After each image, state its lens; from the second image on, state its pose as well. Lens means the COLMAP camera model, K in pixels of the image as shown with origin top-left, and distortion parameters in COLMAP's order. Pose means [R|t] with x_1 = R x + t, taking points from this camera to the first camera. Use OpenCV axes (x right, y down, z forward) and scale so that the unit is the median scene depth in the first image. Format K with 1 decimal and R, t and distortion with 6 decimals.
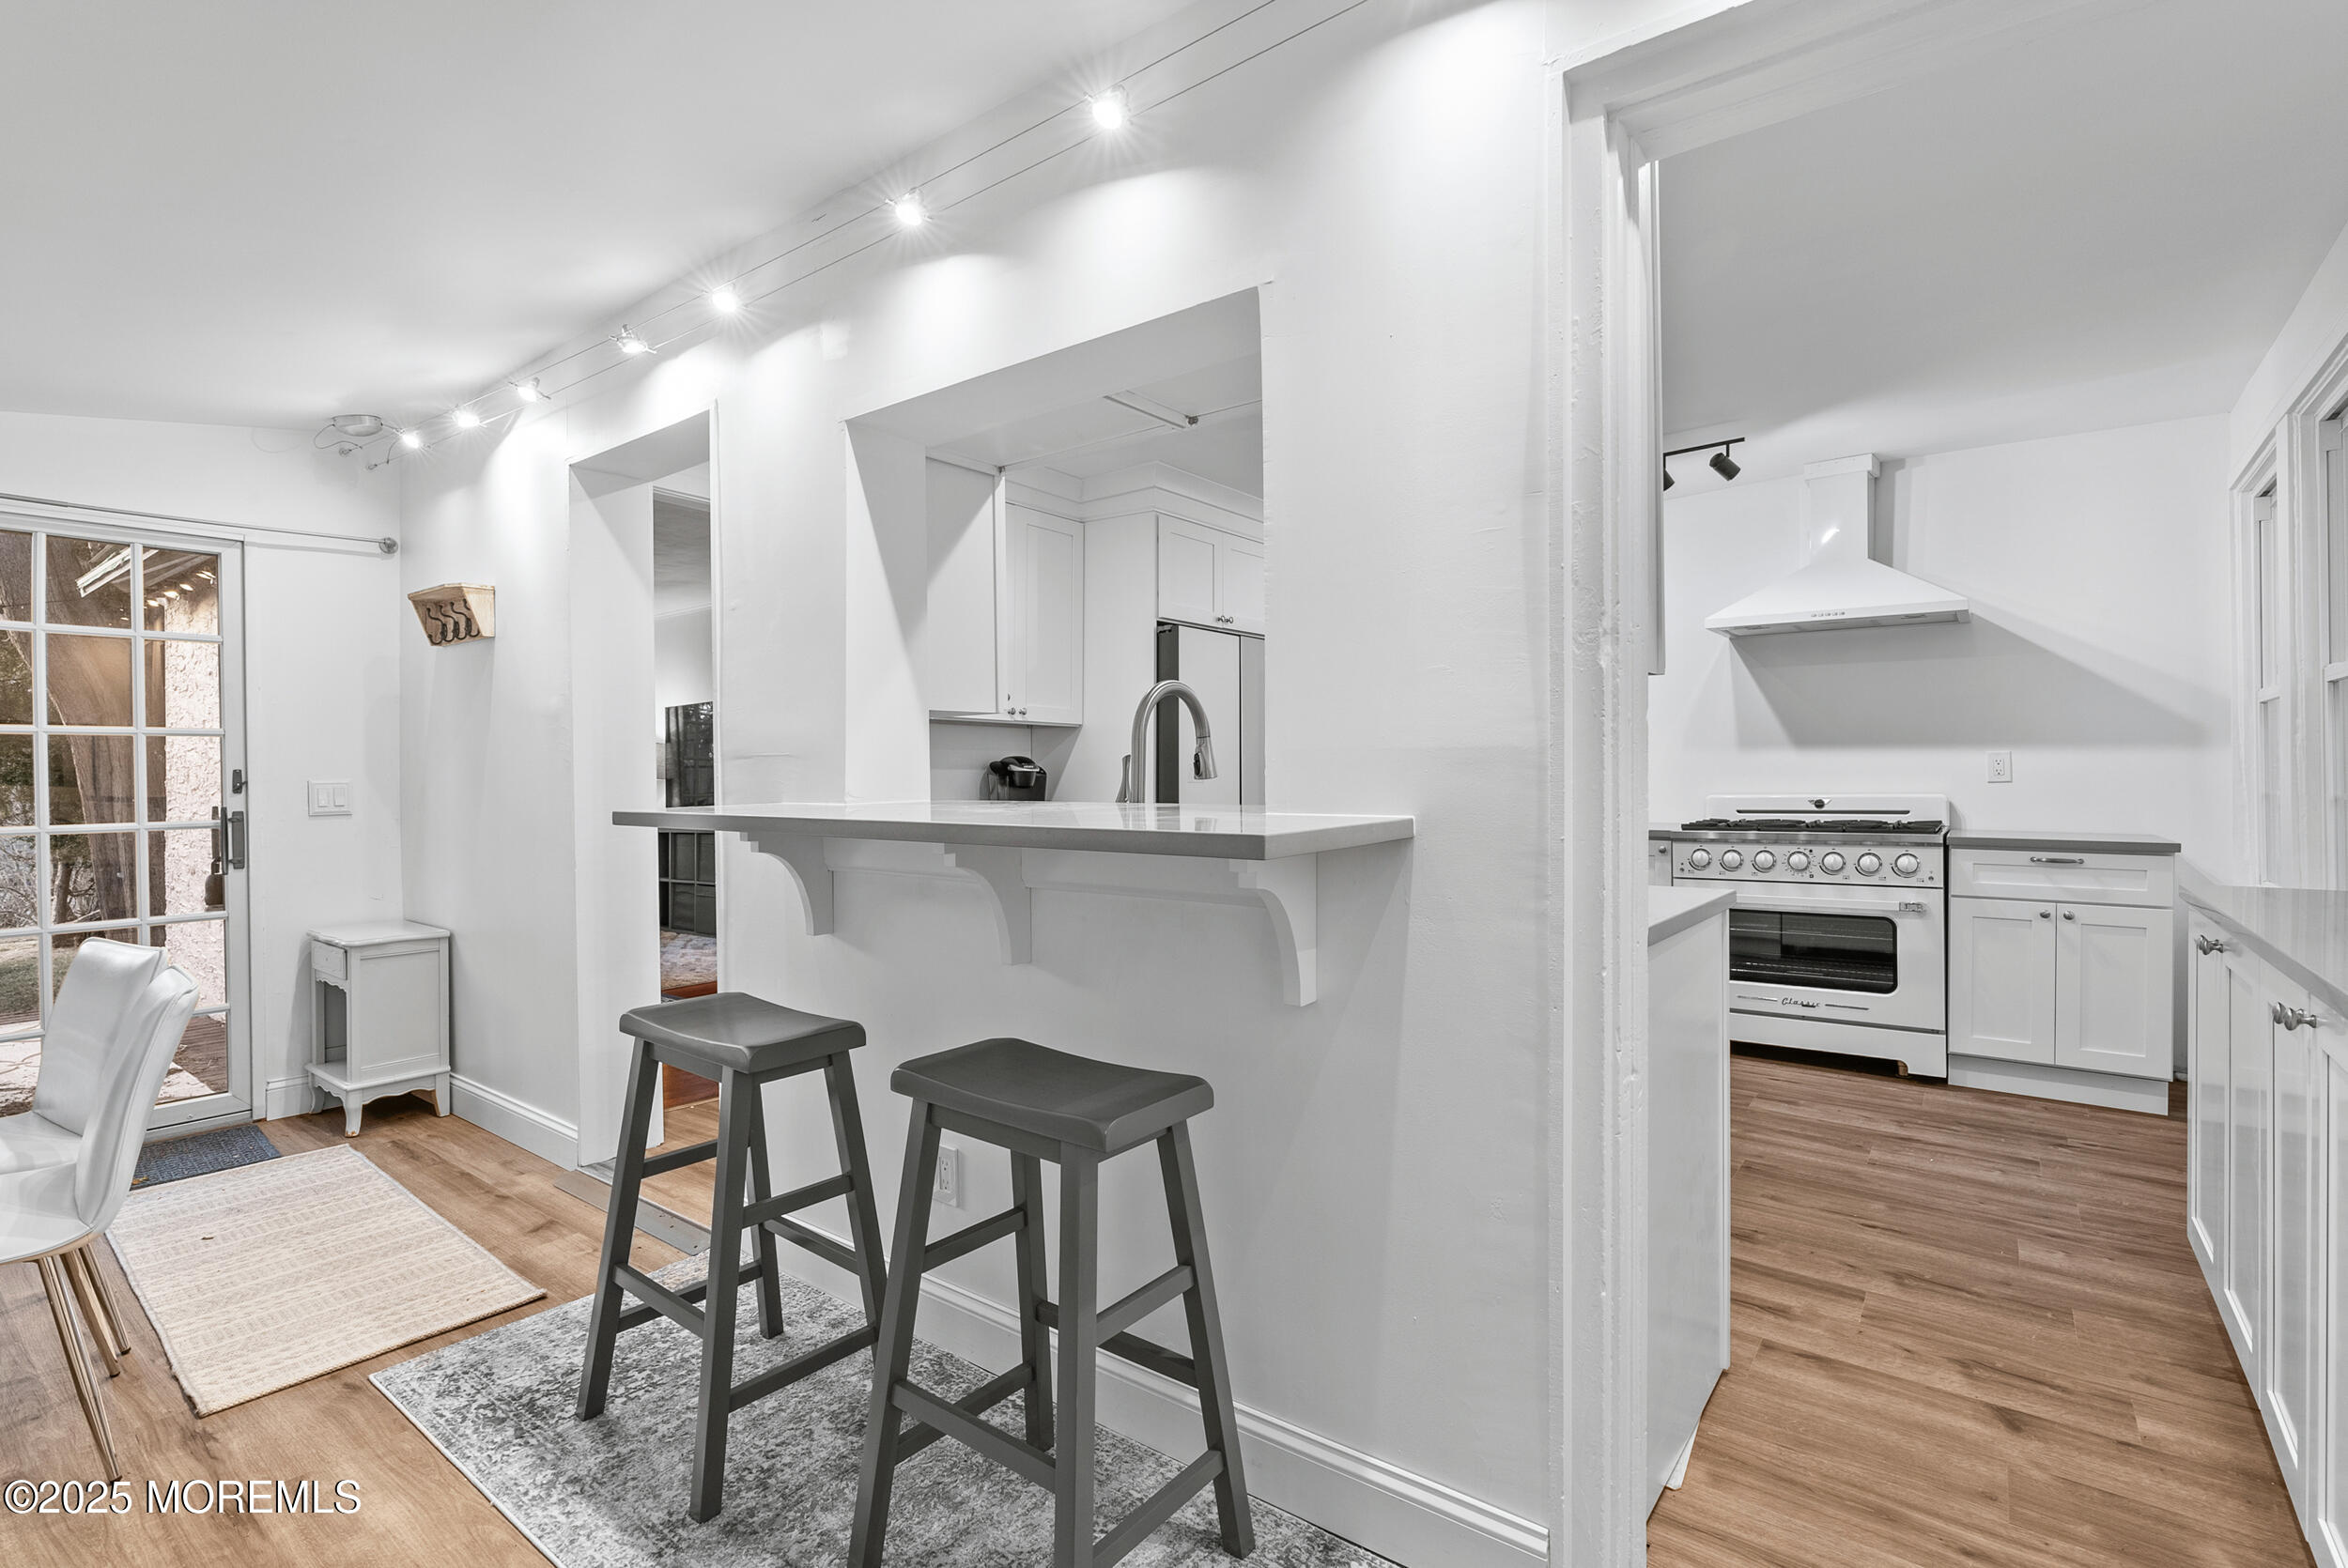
lens RADIAL K [[1060.5, 0, 1170.8], [0, 1060.5, 779.0], [0, 0, 1]] dist [-0.009179, 0.001321]
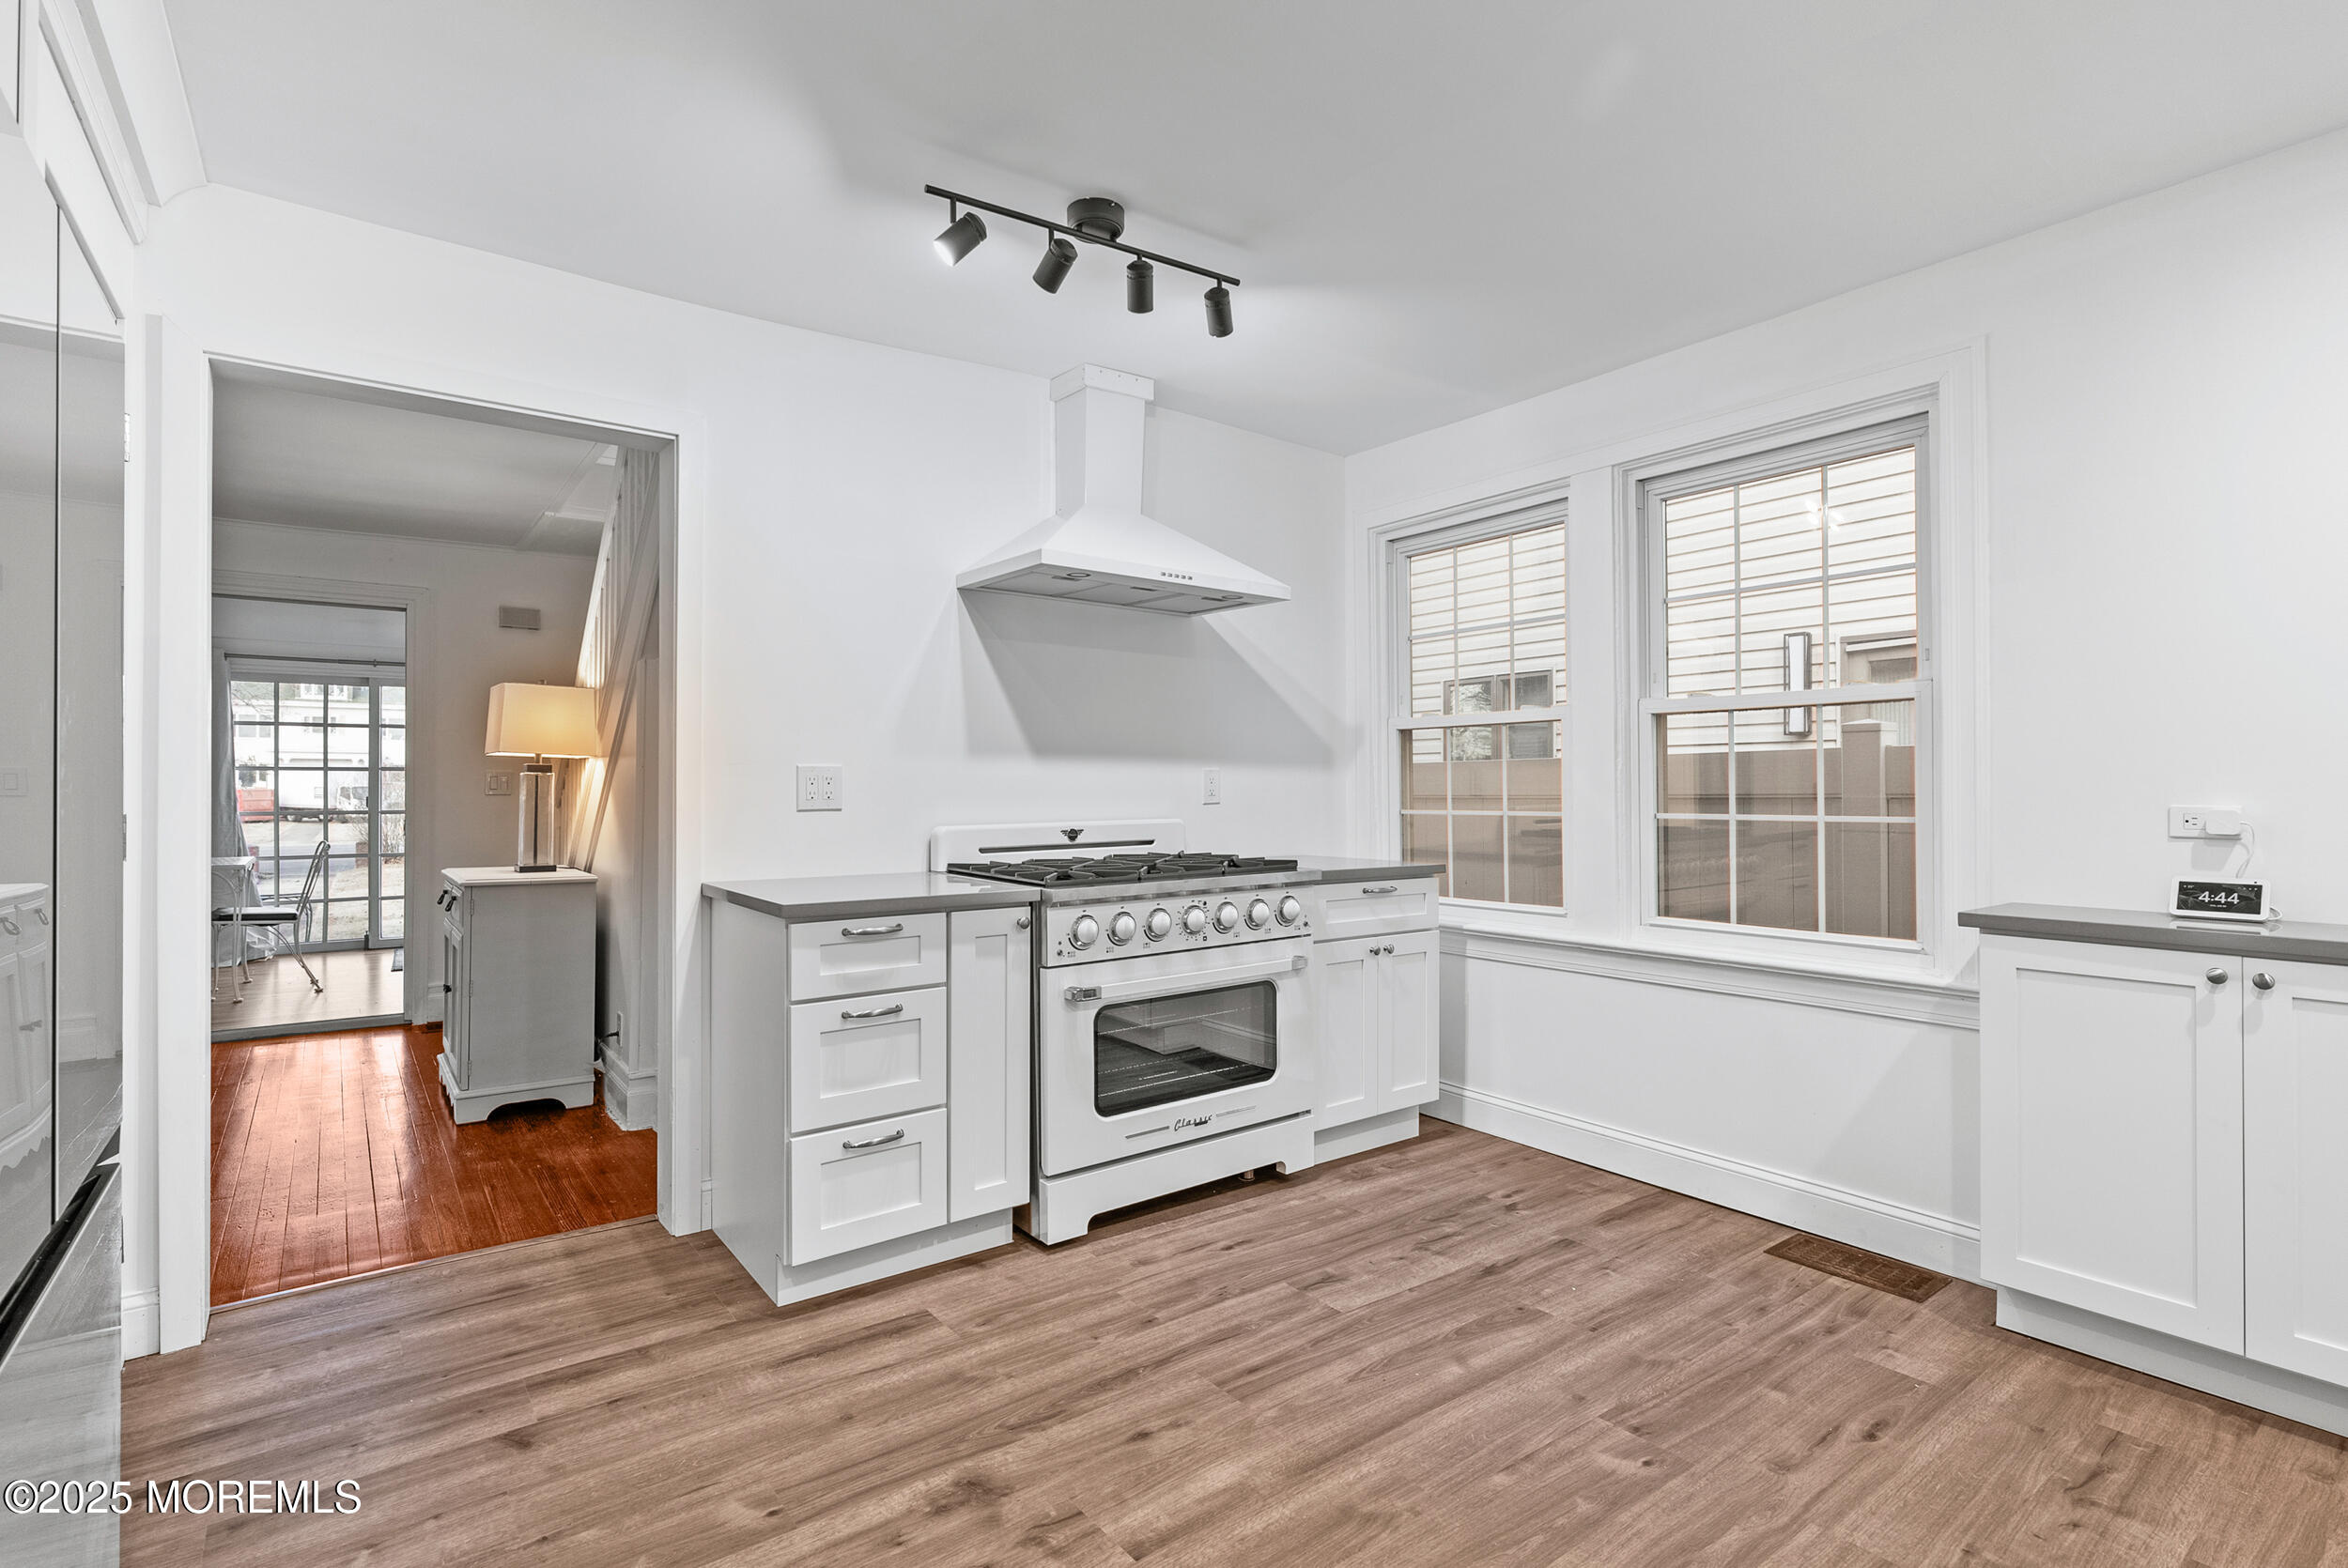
lens RADIAL K [[1100.6, 0, 1175.1], [0, 1100.6, 781.7], [0, 0, 1]] dist [-0.005879, 0.001290]
pose [[0.256887, 0.012132, 0.966365, -0.159522], [-0.000841, 0.999924, -0.012329, -0.006066], [-0.966441, 0.002355, 0.256878, 1.150430]]
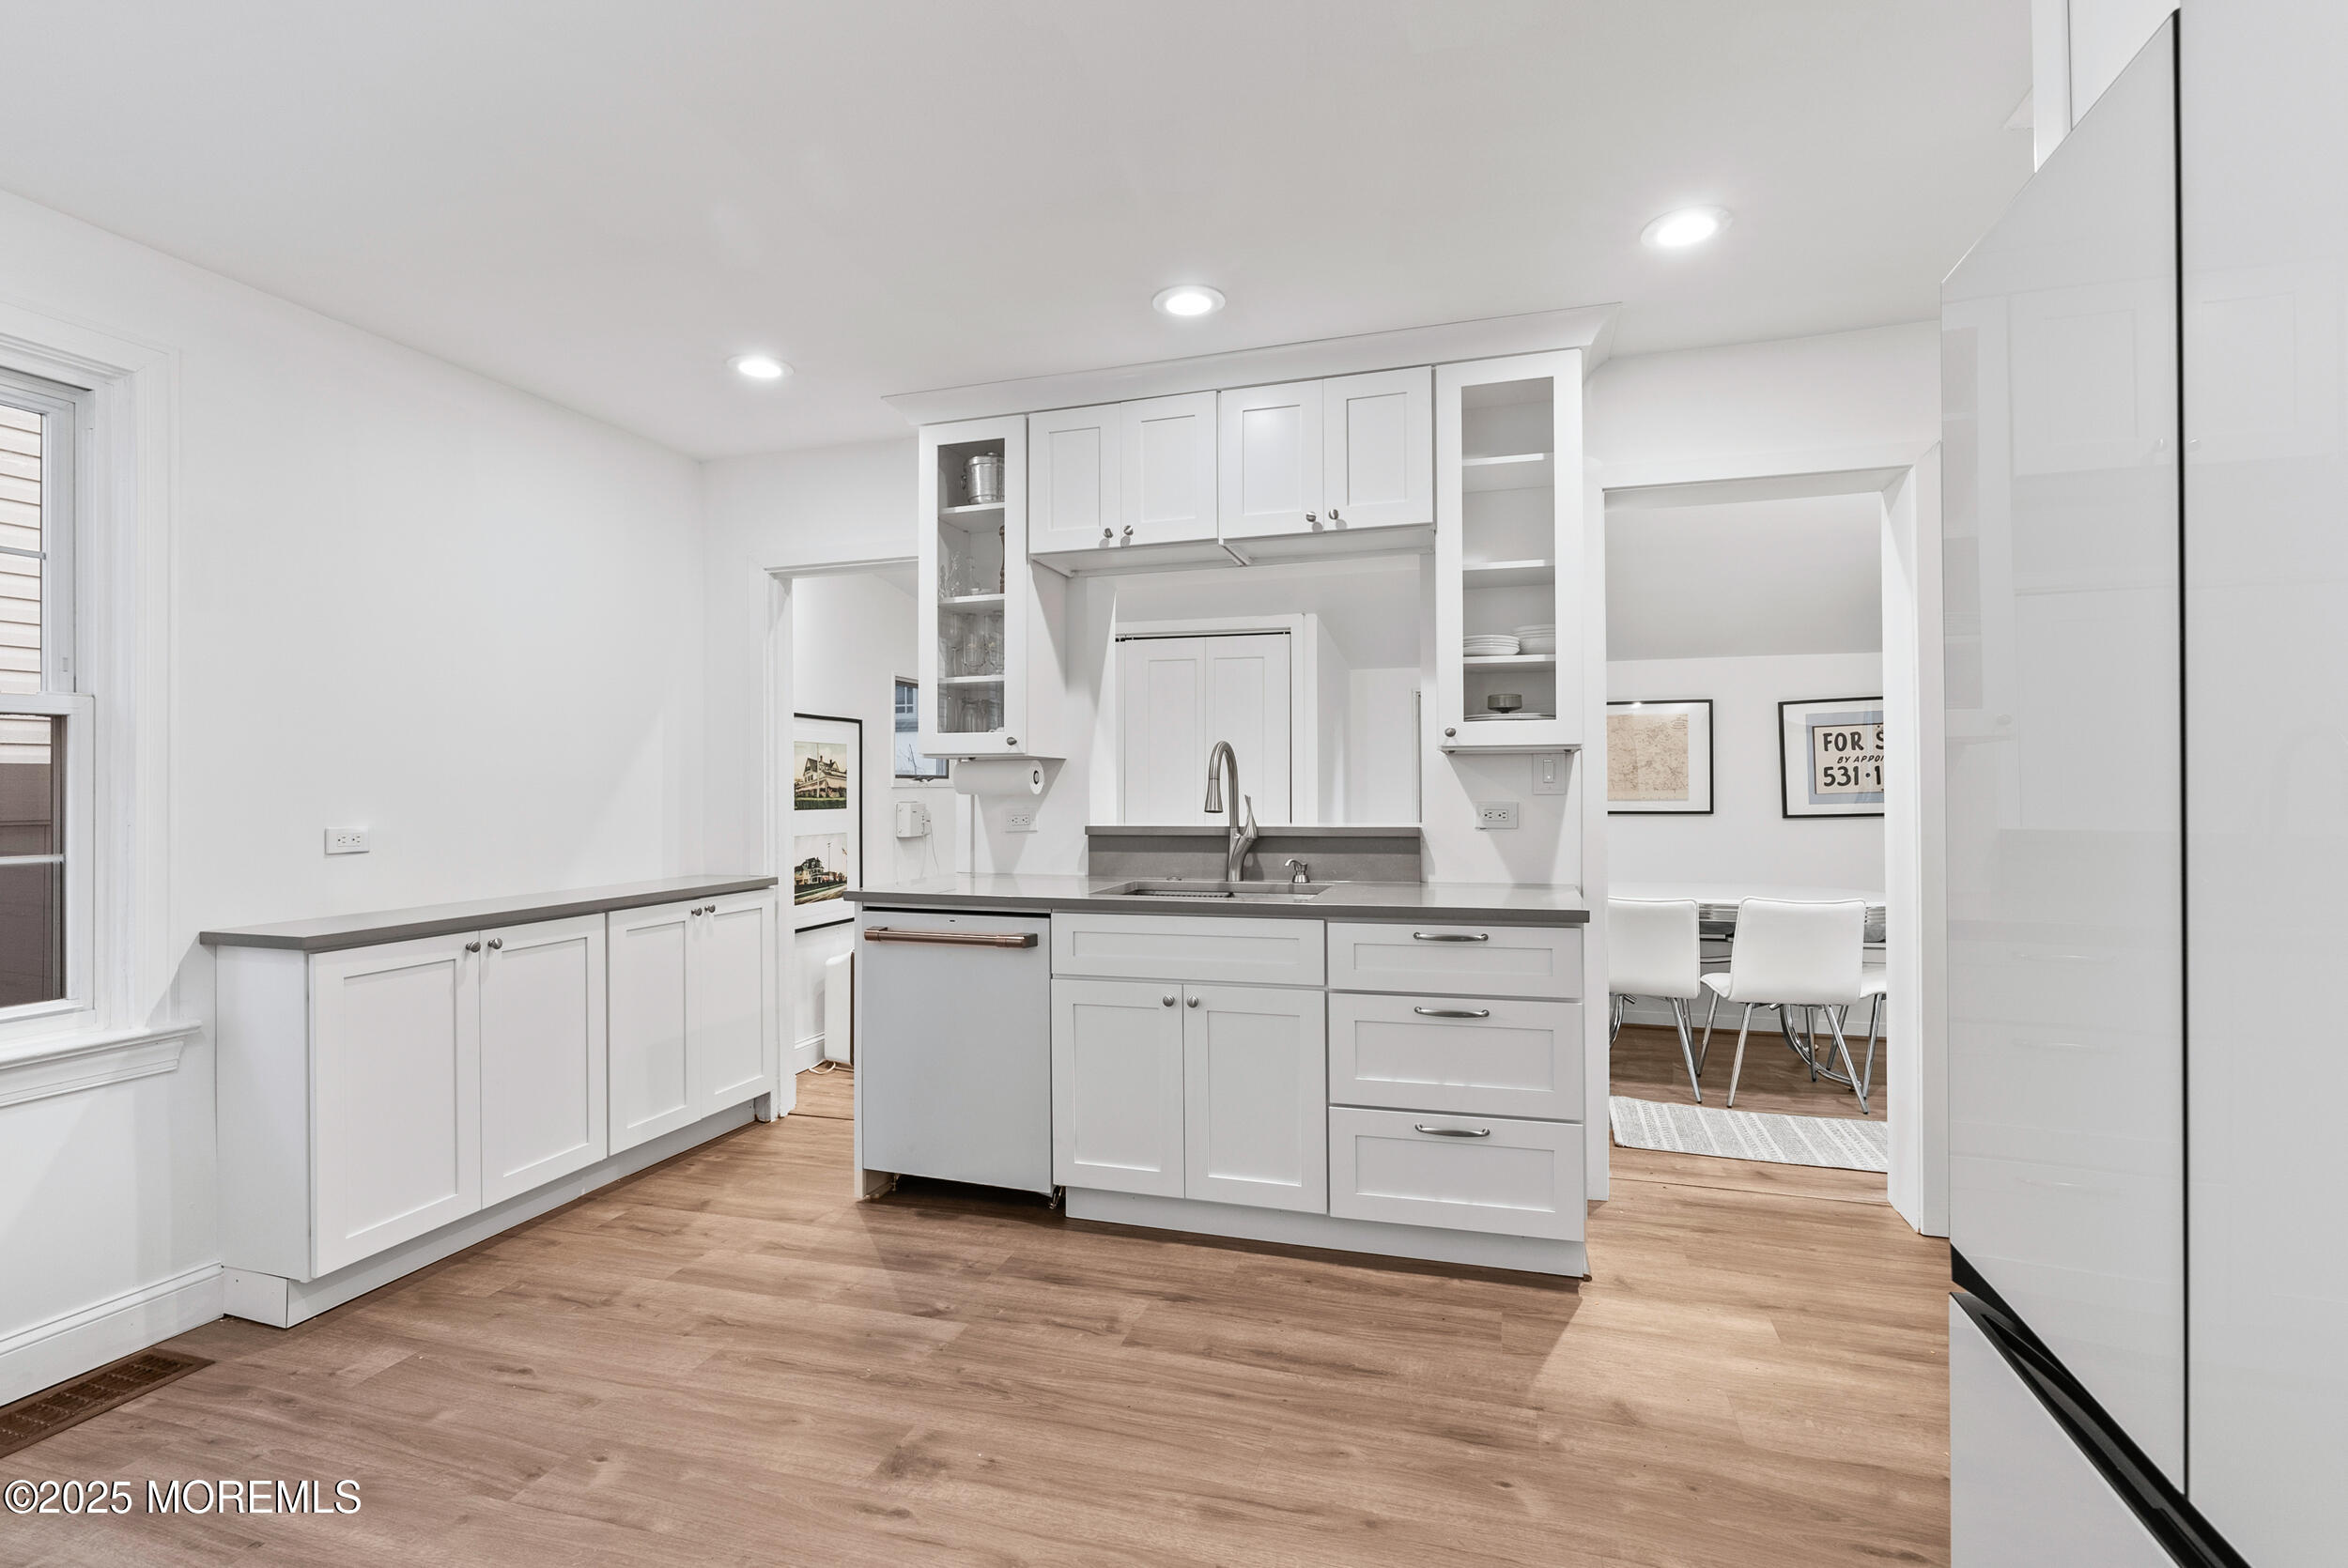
lens RADIAL K [[1100.6, 0, 1171.7], [0, 1100.6, 785.3], [0, 0, 1]] dist [-0.005879, 0.001290]
pose [[-0.939142, 0.011048, -0.343351, 0.433721], [0.010502, 0.999939, 0.003450, -0.030976], [0.343368, -0.000366, -0.939201, 1.809251]]
